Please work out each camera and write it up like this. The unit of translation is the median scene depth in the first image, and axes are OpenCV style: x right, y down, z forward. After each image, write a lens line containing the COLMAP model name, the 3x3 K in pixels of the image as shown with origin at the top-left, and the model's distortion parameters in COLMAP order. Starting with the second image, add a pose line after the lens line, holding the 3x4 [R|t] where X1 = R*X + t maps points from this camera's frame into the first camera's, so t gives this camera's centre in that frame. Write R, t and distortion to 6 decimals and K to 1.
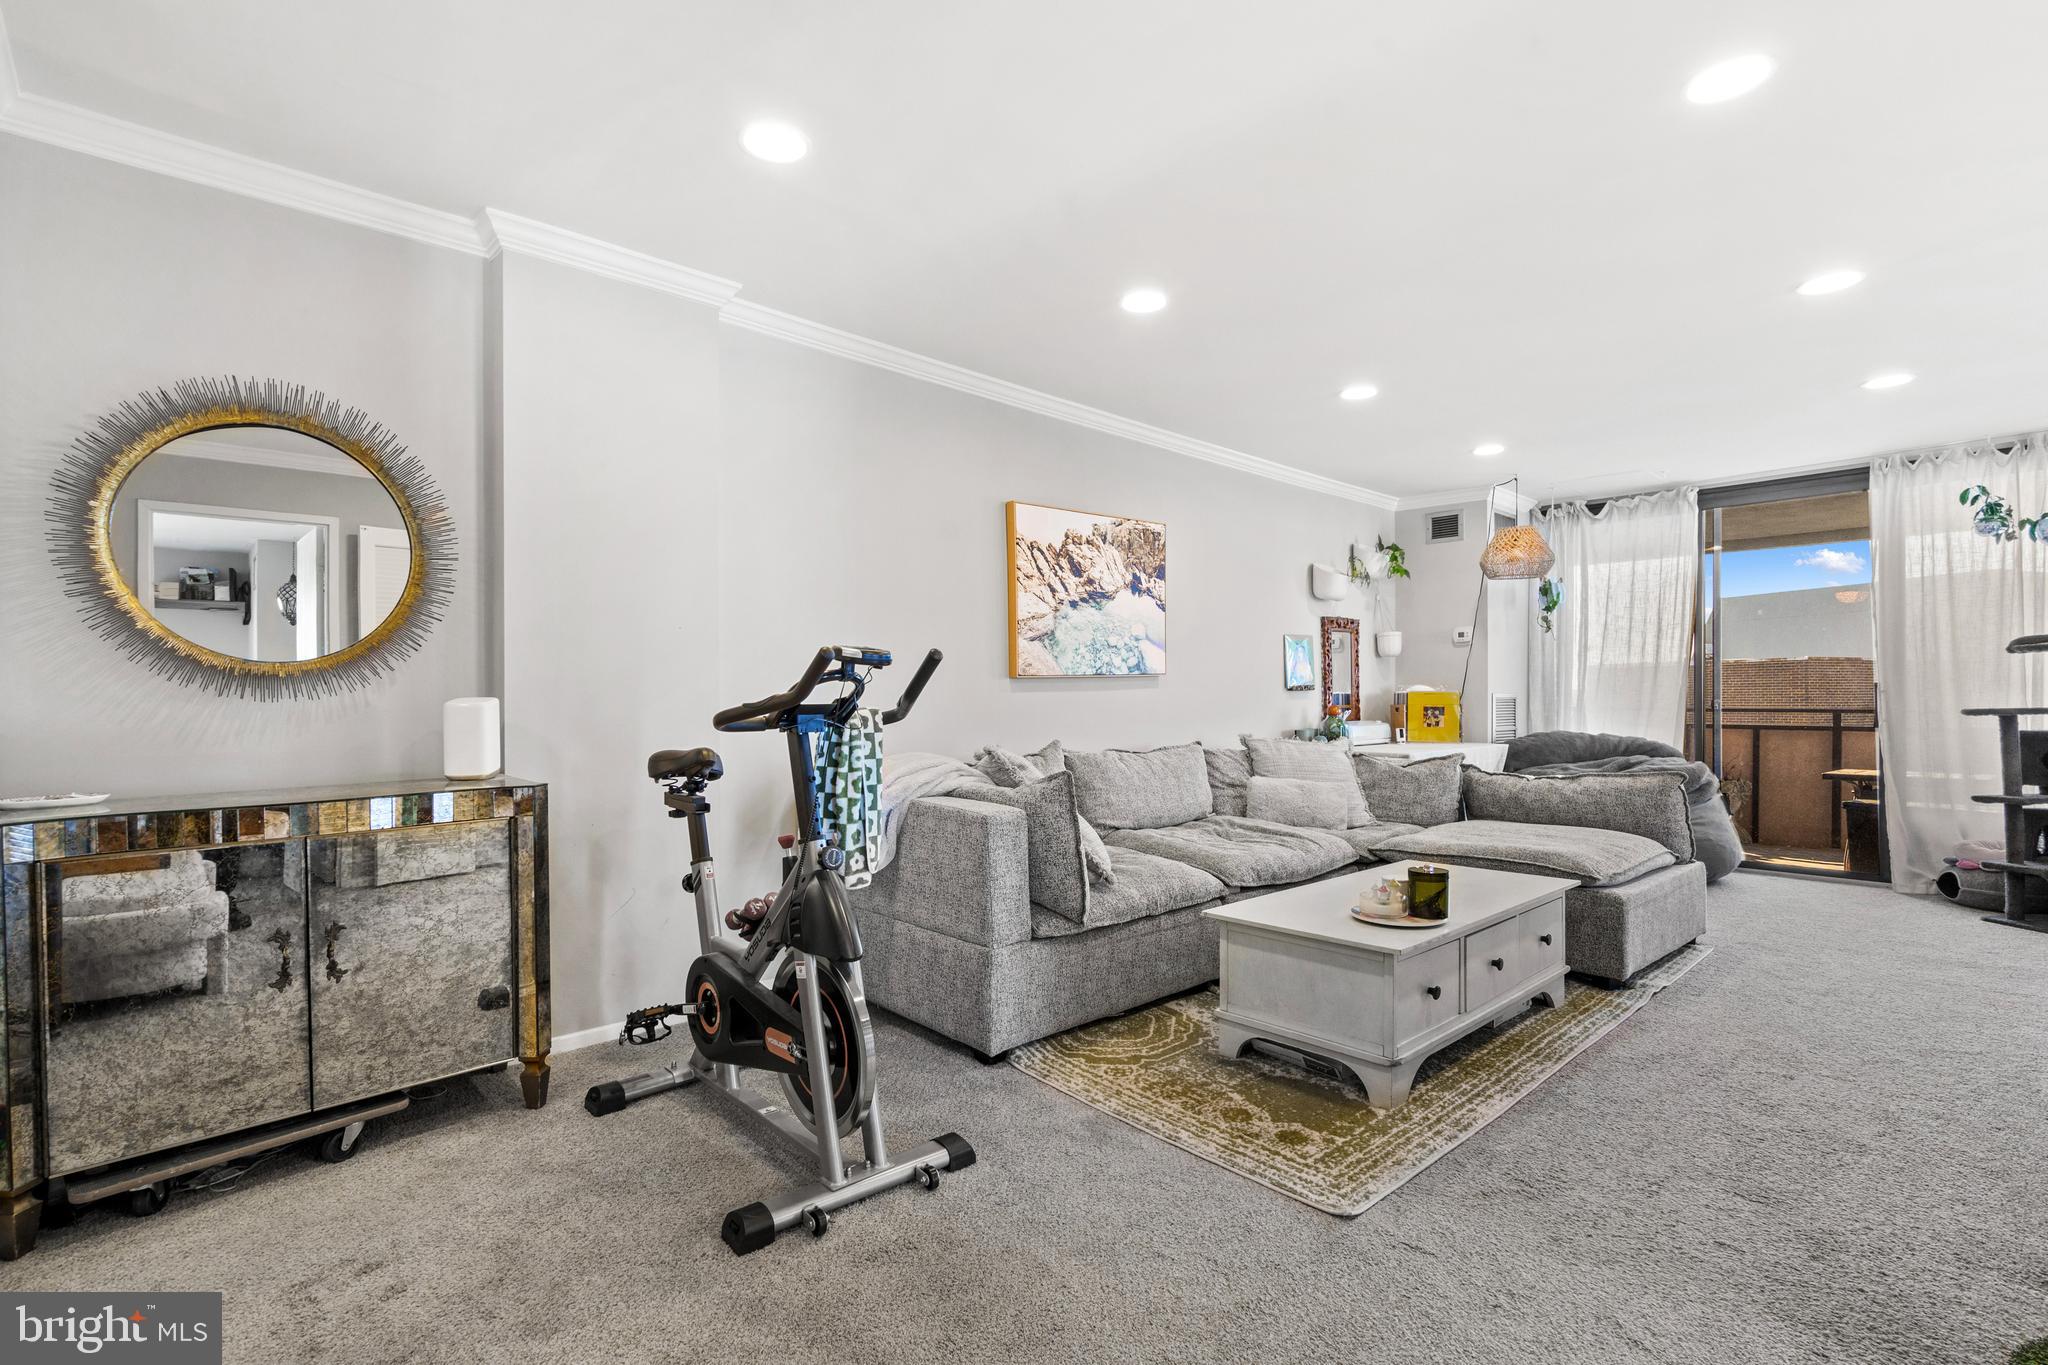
lens RADIAL K [[953.9, 0, 1023.5], [0, 953.9, 698.6], [0, 0, 1]] dist [0.000286, 0.000514]
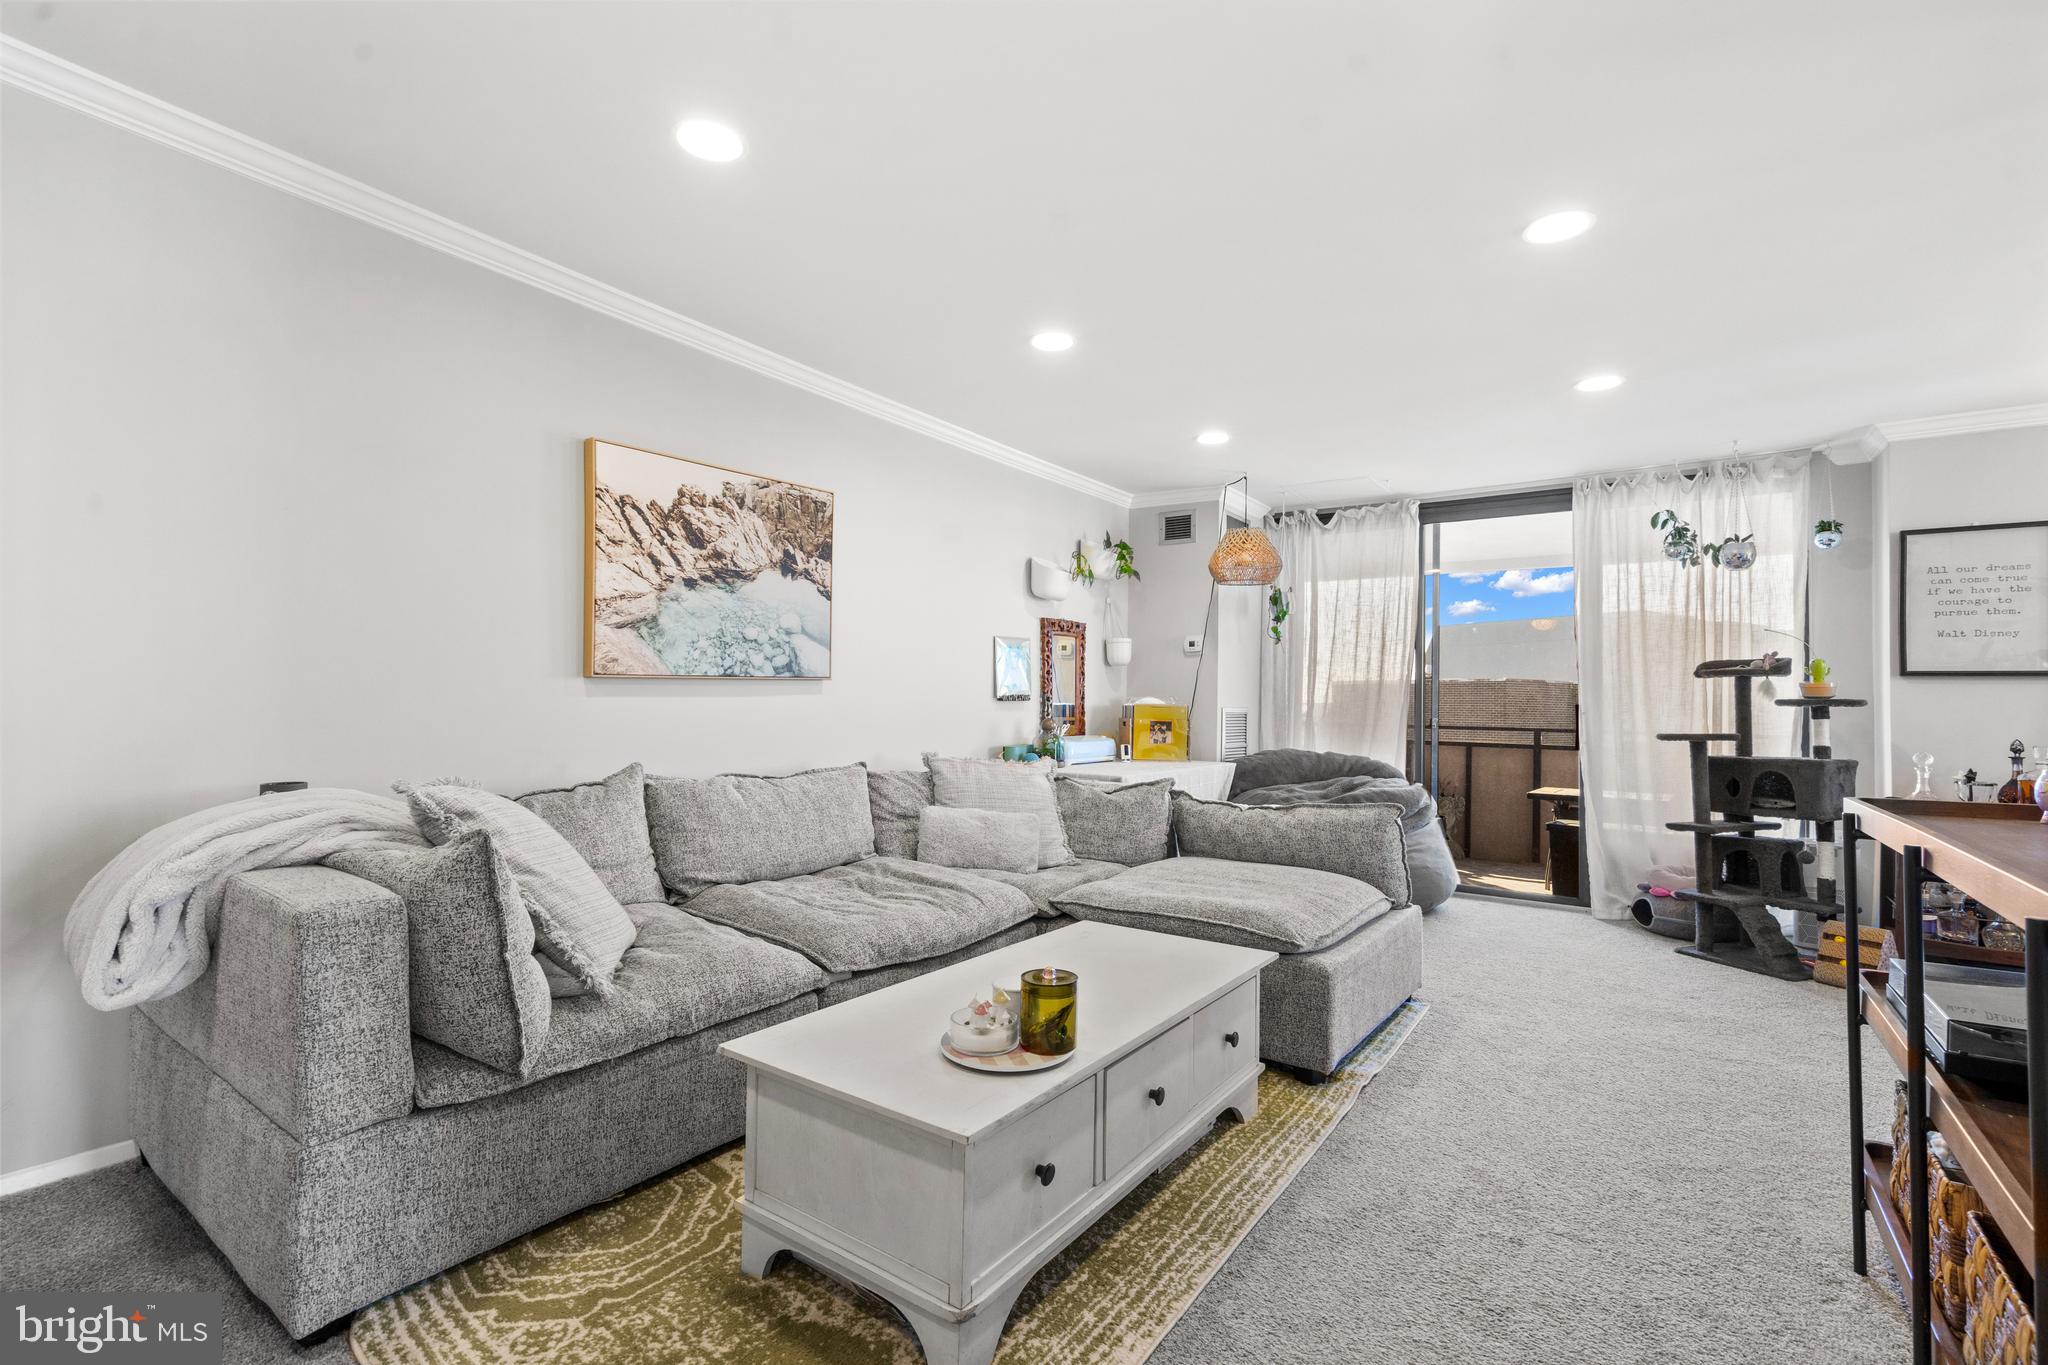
lens RADIAL K [[921.6, 0, 1022.5], [0, 921.6, 679.1], [0, 0, 1]] dist [-0.001364, 0.000768]
pose [[0.978501, 0.024461, 0.204786, 0.155051], [-0.019171, 0.999430, -0.027774, -0.006114], [-0.205349, 0.023251, 0.978413, 0.212141]]
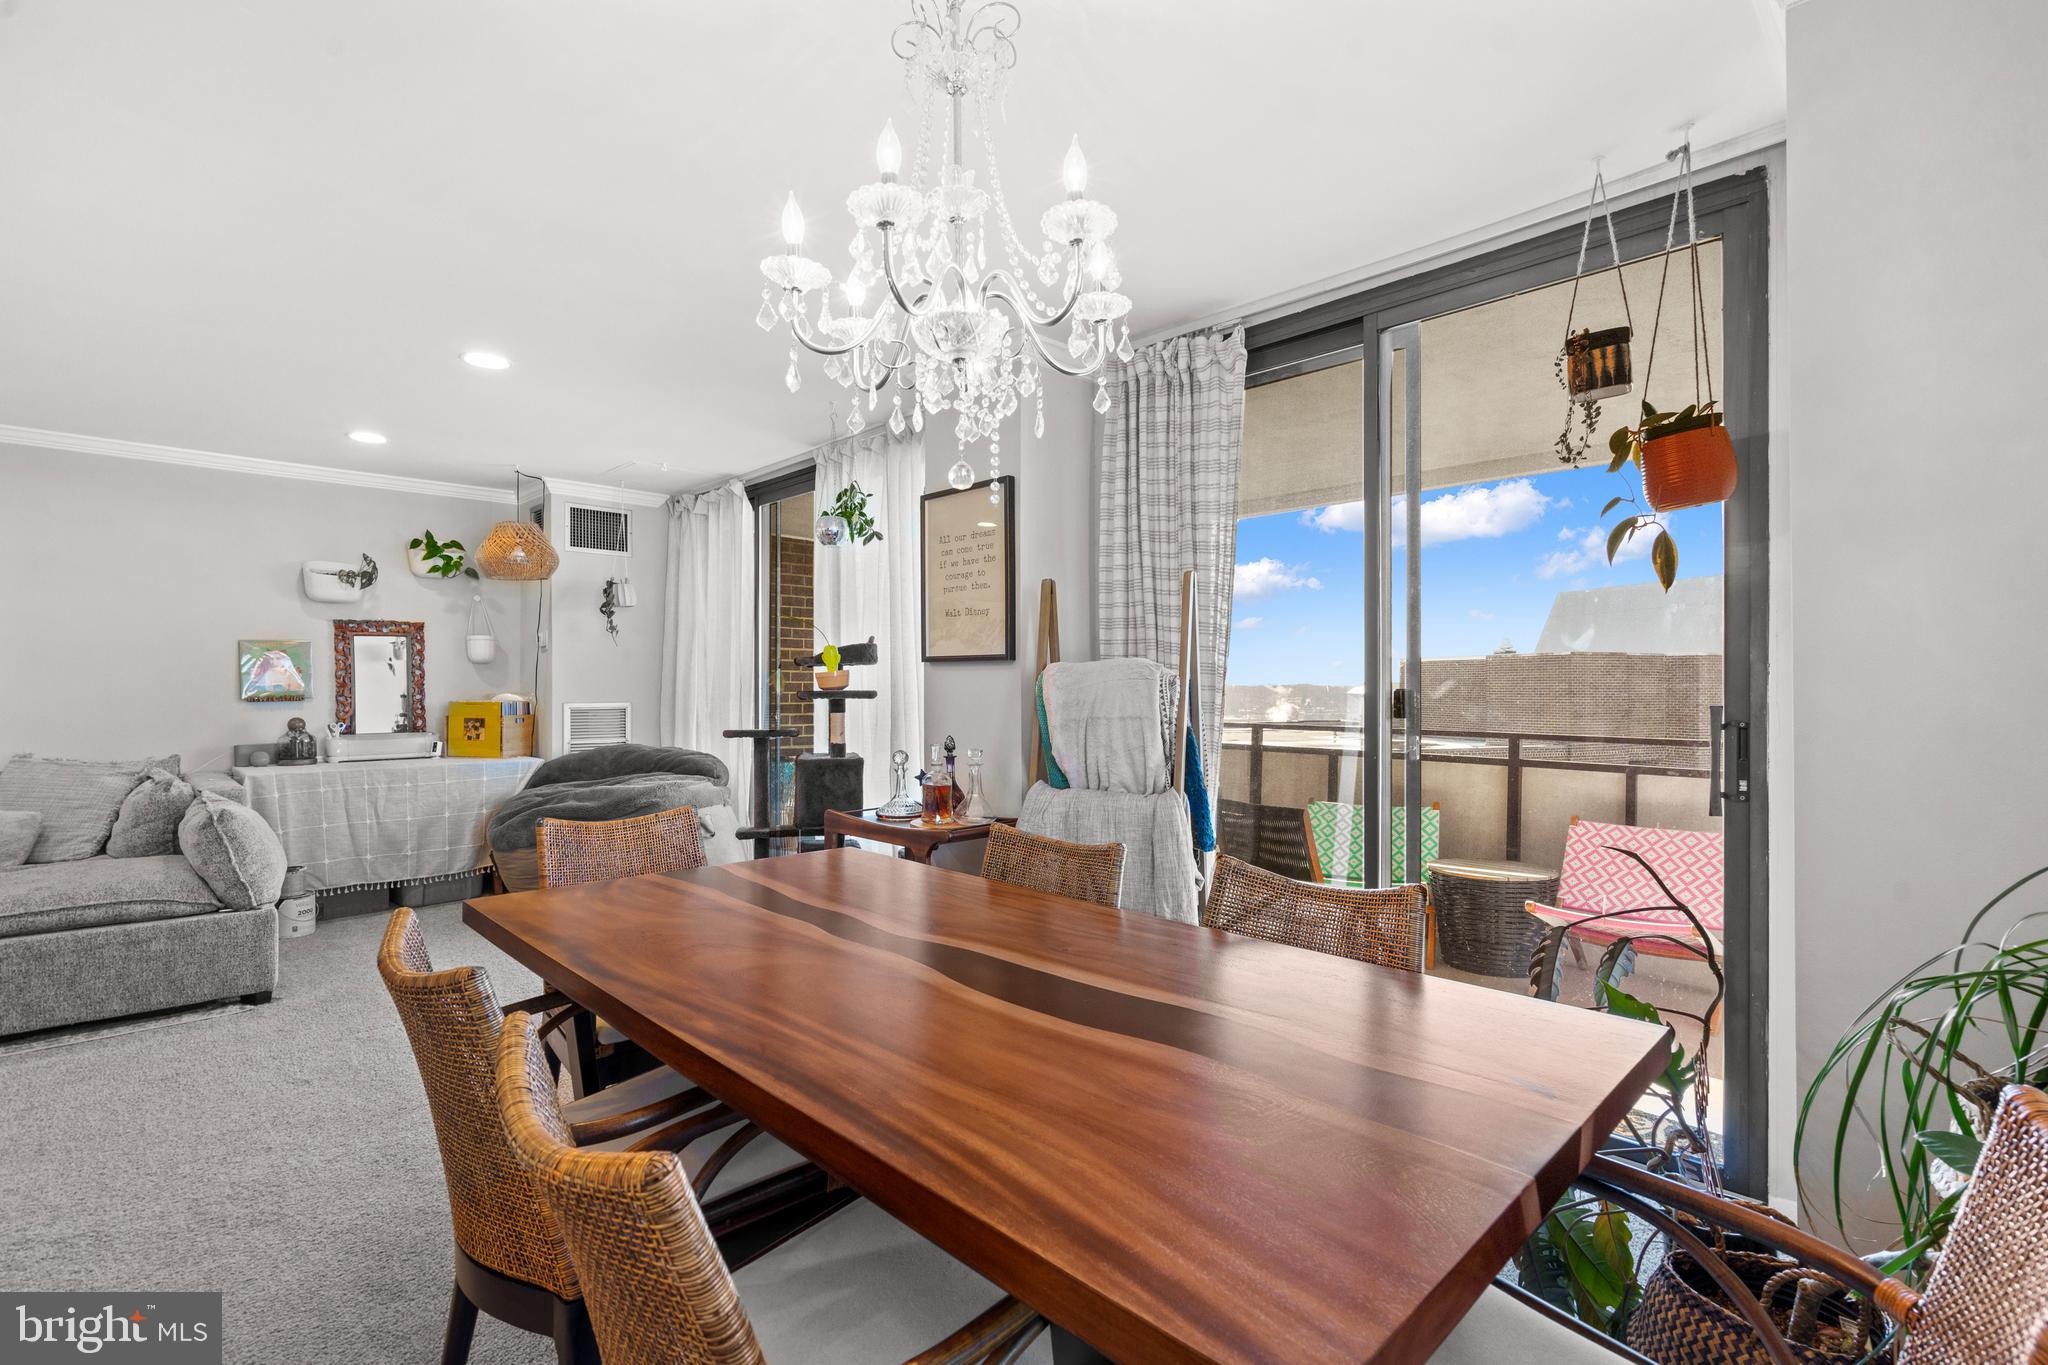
lens RADIAL K [[953.9, 0, 1023.5], [0, 953.9, 698.6], [0, 0, 1]] dist [0.000286, 0.000514]
pose [[0.999885, 0.001806, 0.015049, 1.219902], [-0.001974, 0.999935, 0.011213, -0.028133], [-0.015028, -0.011242, 0.999824, 0.099295]]
